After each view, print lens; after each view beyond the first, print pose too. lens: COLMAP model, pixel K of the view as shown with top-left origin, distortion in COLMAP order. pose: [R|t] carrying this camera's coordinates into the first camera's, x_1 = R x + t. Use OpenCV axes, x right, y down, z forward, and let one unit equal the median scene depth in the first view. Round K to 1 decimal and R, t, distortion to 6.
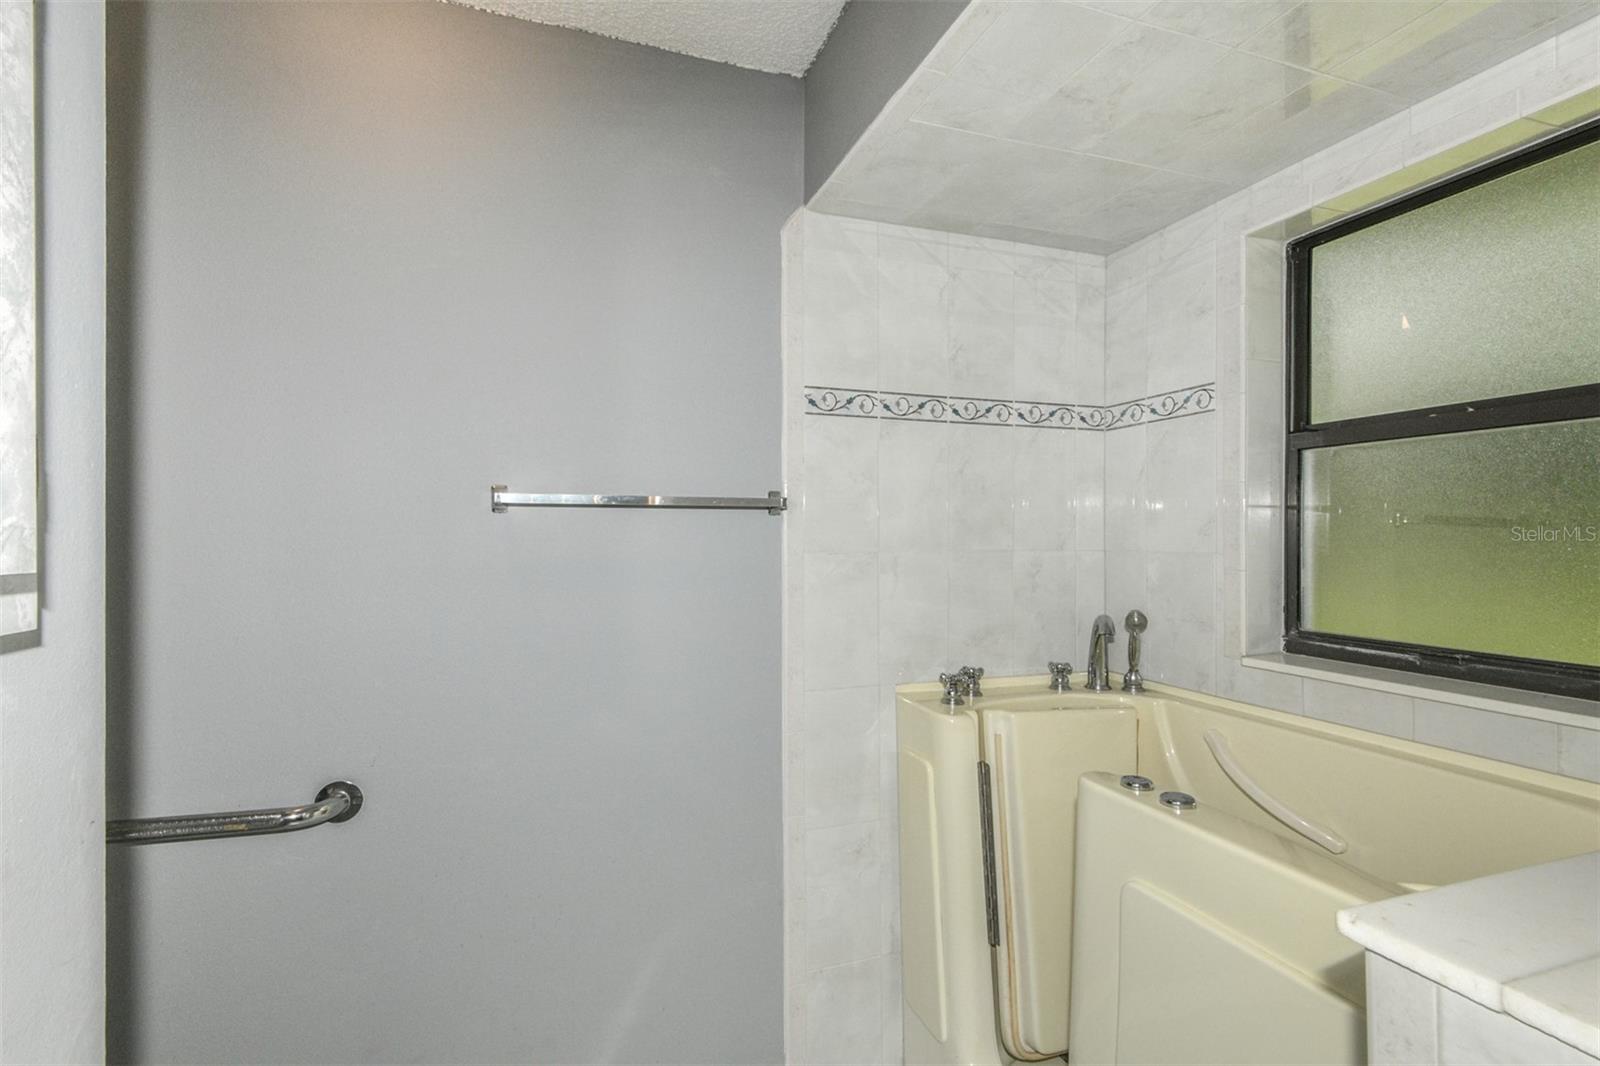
lens RADIAL K [[729.4, 0, 801.7], [0, 729.4, 528.3], [0, 0, 1]] dist [0.014494, -0.002970]
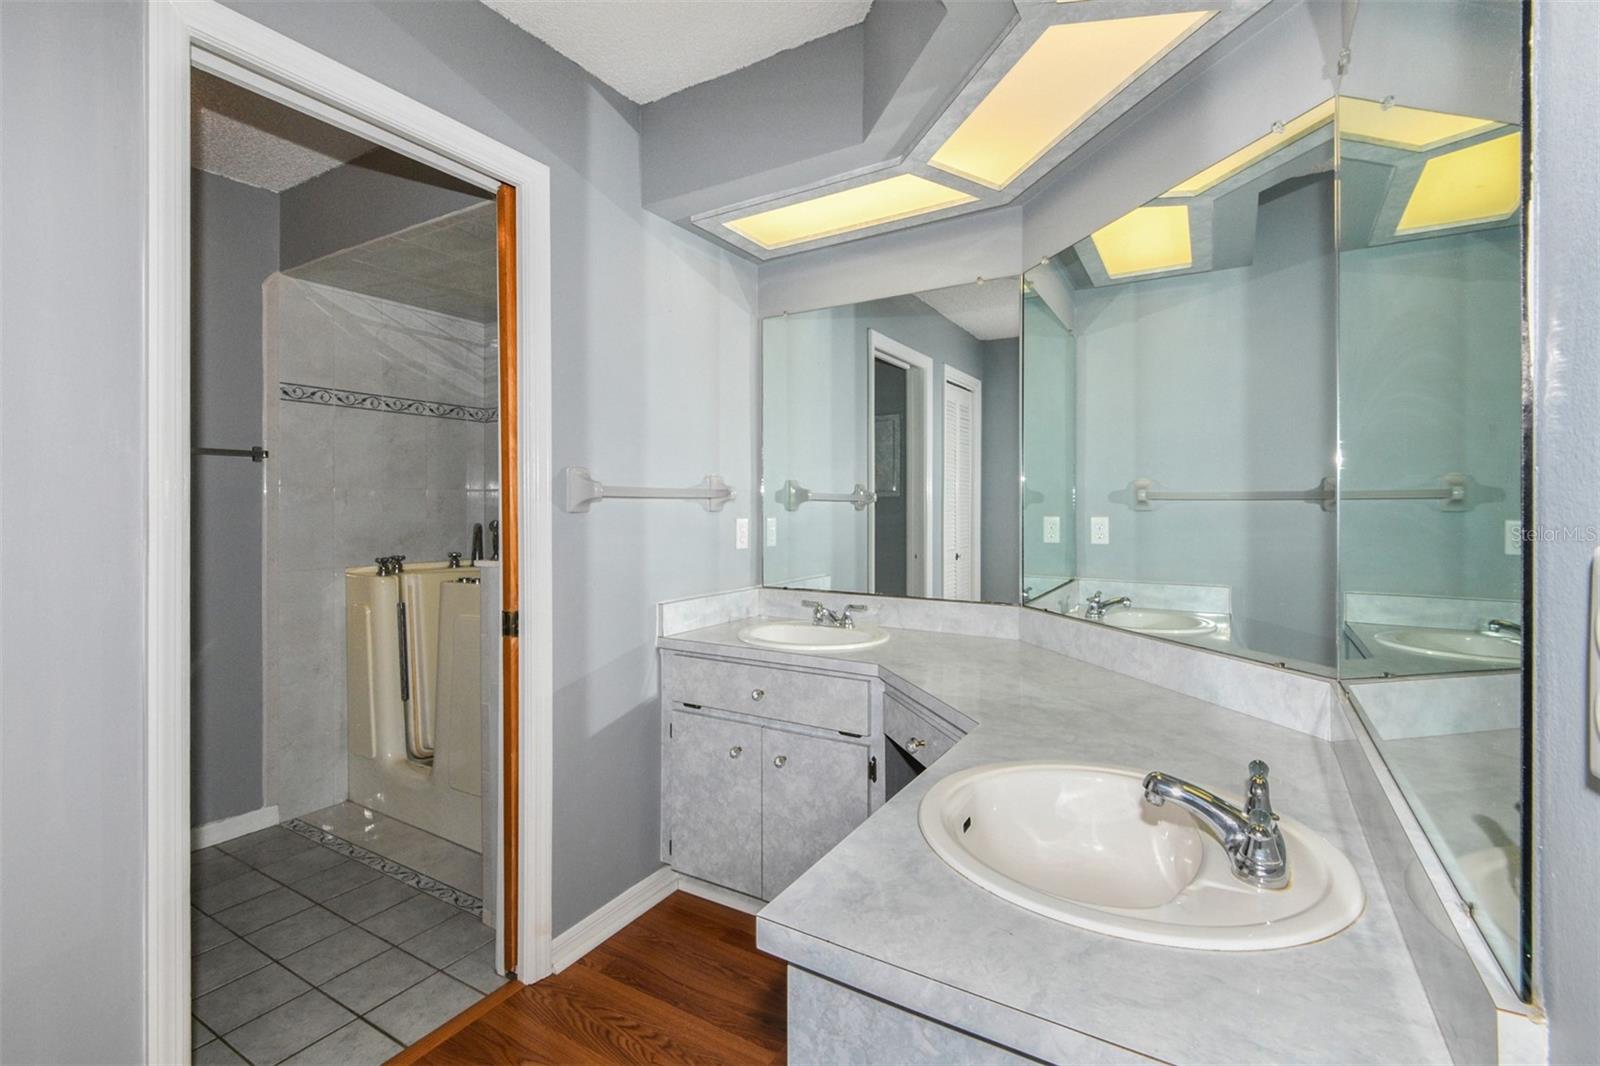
lens RADIAL K [[729.4, 0, 773.6], [0, 729.4, 504.0], [0, 0, 1]] dist [0.014494, -0.002970]
pose [[0.806264, 0.002579, 0.591550, -0.072951], [0.002571, 0.999966, -0.007863, 0.088041], [-0.591550, 0.007860, 0.806230, -0.927196]]
